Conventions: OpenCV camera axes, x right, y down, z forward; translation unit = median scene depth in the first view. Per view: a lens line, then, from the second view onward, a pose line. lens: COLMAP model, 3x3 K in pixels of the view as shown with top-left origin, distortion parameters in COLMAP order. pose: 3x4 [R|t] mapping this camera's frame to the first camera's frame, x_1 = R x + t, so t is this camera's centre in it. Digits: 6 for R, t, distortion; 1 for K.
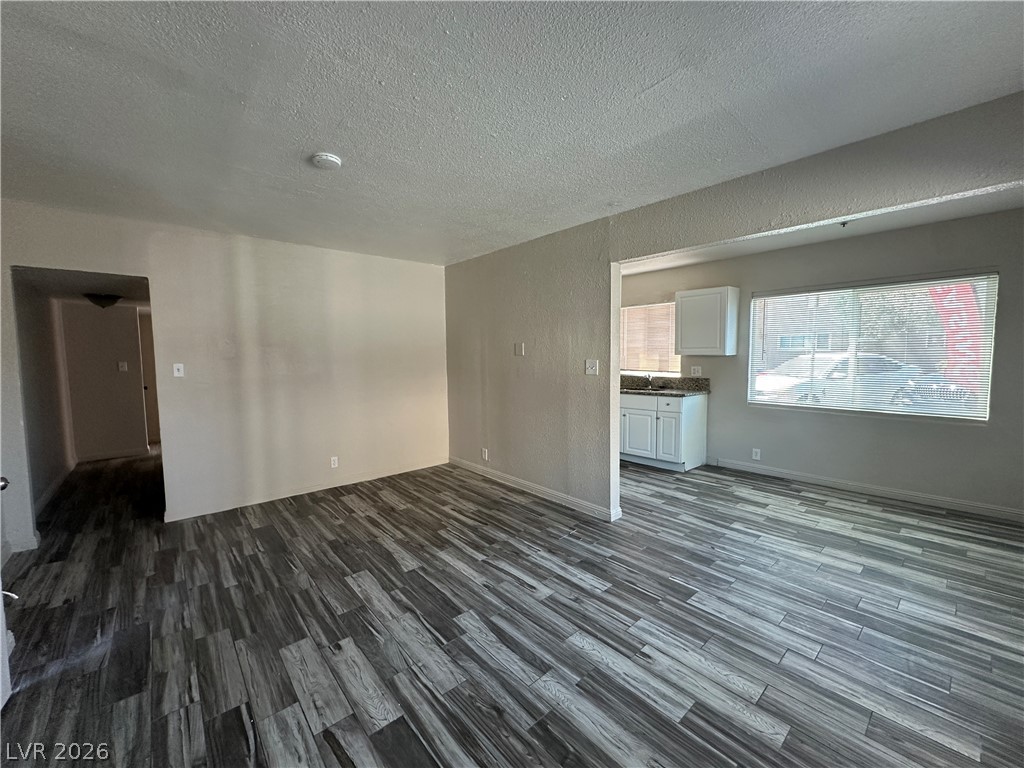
lens RADIAL K [[409.9, 0, 511.0], [0, 409.9, 383.5], [0, 0, 1]] dist [-0.001237, 0.000089]
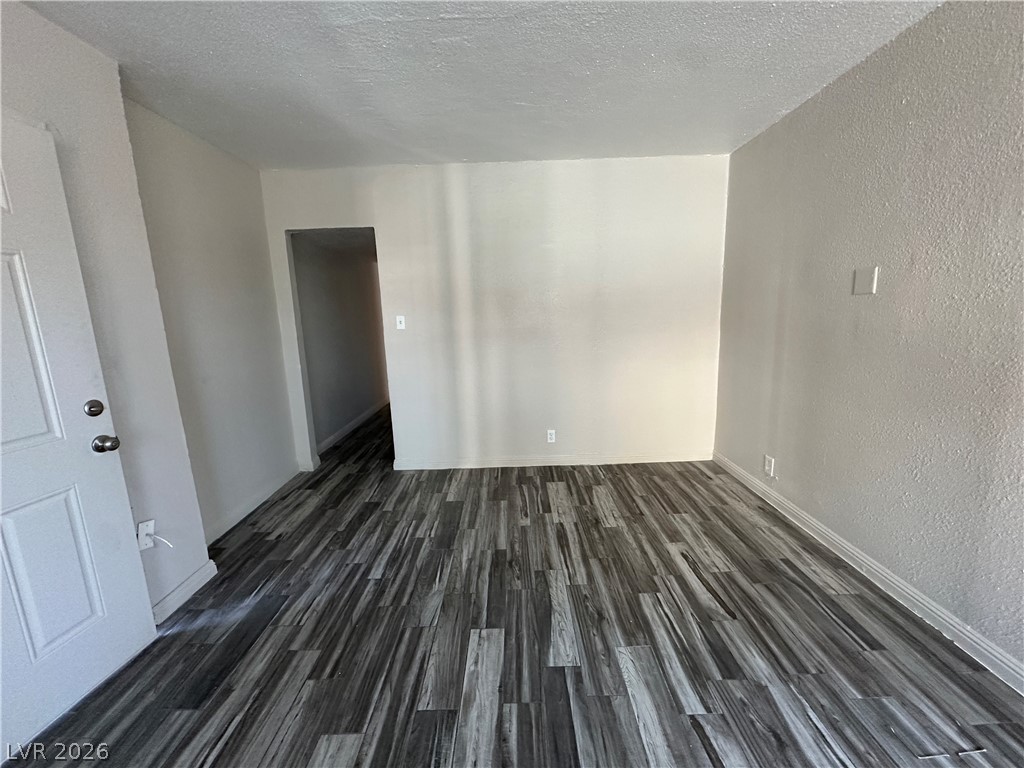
lens RADIAL K [[409.9, 0, 511.0], [0, 409.9, 383.5], [0, 0, 1]] dist [-0.001237, 0.000089]
pose [[0.755137, 0.101557, -0.647653, 0.038284], [-0.022793, 0.991398, 0.128883, -0.021850], [0.655170, -0.082562, 0.750956, 0.457178]]
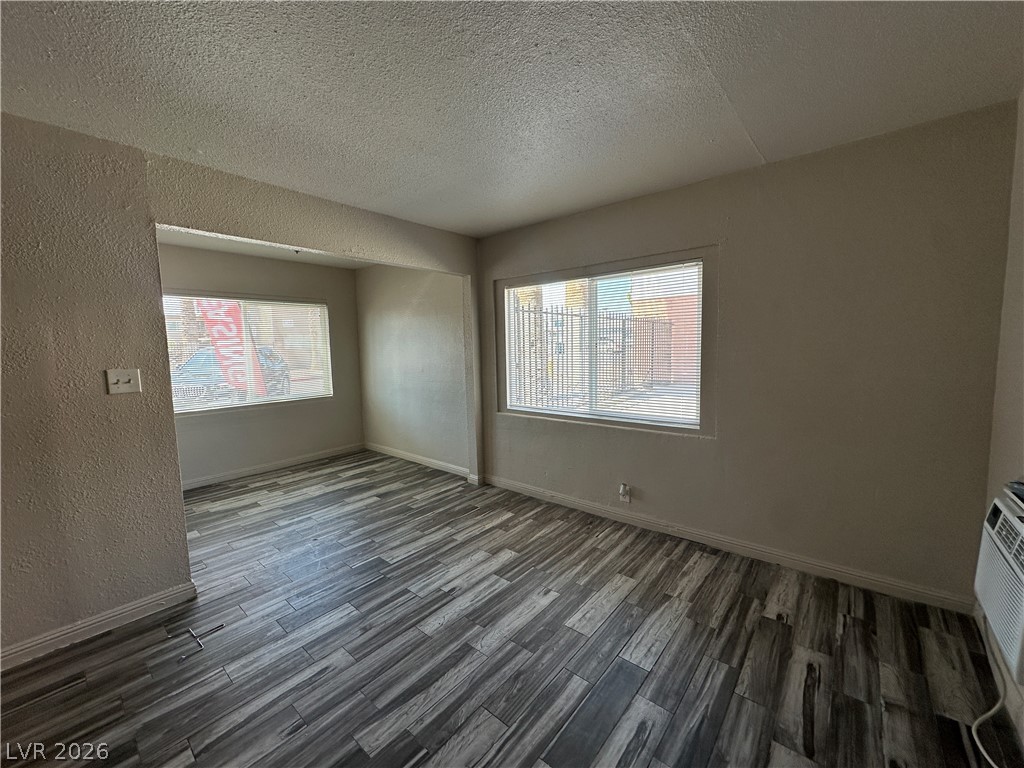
lens RADIAL K [[409.9, 0, 511.0], [0, 409.9, 383.5], [0, 0, 1]] dist [-0.001237, 0.000089]
pose [[-0.153762, -0.076288, 0.985159, -0.533909], [0.096075, 0.991137, 0.091746, -0.039891], [-0.983426, 0.108756, -0.145070, 0.556731]]
